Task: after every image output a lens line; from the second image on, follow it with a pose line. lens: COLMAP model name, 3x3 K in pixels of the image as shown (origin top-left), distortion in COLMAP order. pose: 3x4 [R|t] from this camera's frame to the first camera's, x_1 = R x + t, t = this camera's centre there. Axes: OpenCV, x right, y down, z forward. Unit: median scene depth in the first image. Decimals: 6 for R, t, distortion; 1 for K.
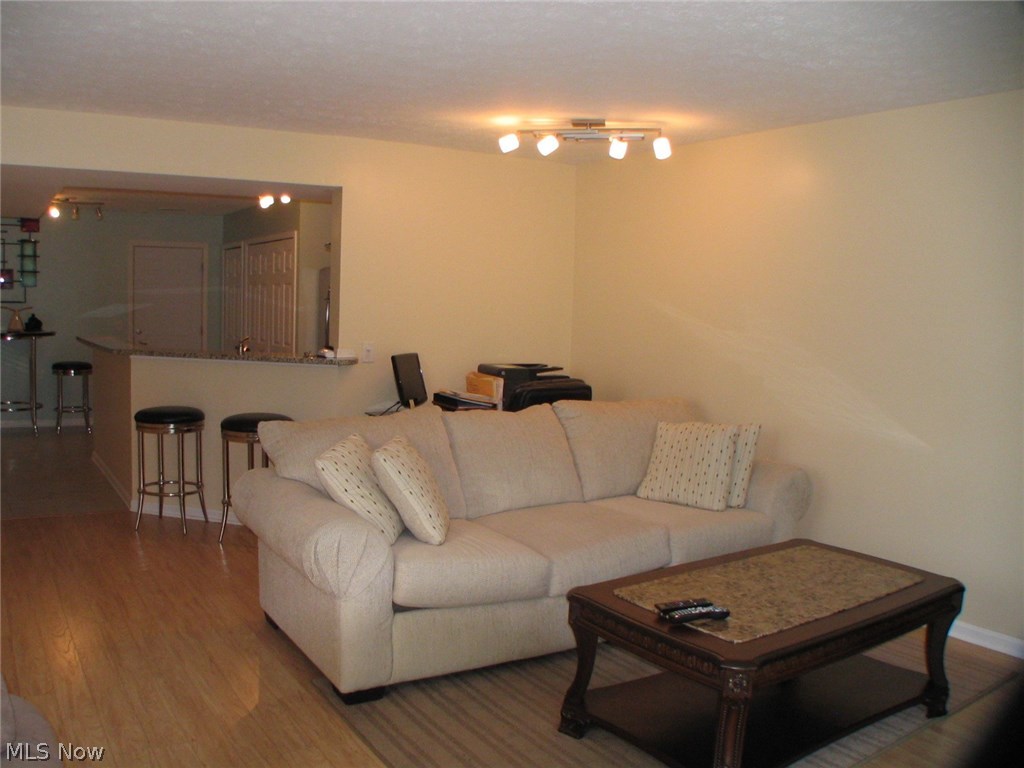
lens RADIAL K [[881.2, 0, 512.0], [0, 881.2, 384.0], [0, 0, 1]] dist [-0.243676, 0.109666]
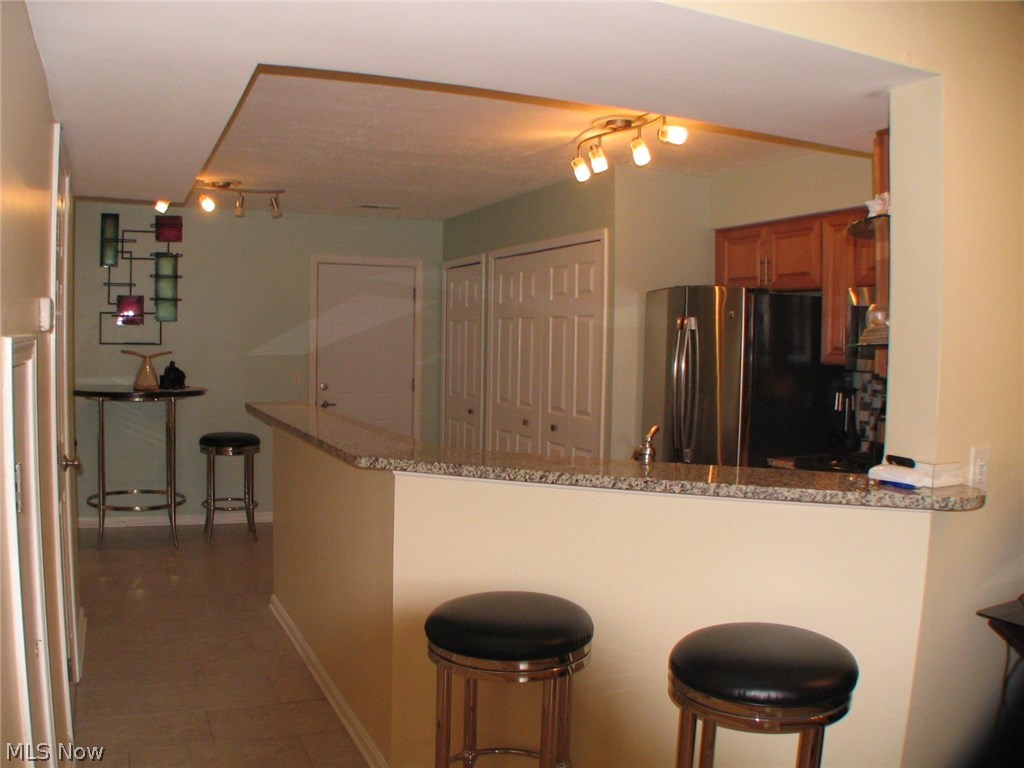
lens RADIAL K [[881.2, 0, 512.0], [0, 881.2, 384.0], [0, 0, 1]] dist [-0.243676, 0.109666]
pose [[0.988670, -0.003874, -0.150056, -0.202987], [-0.002363, 0.999141, -0.041362, -0.038768], [0.150087, 0.041248, 0.987812, 0.350148]]
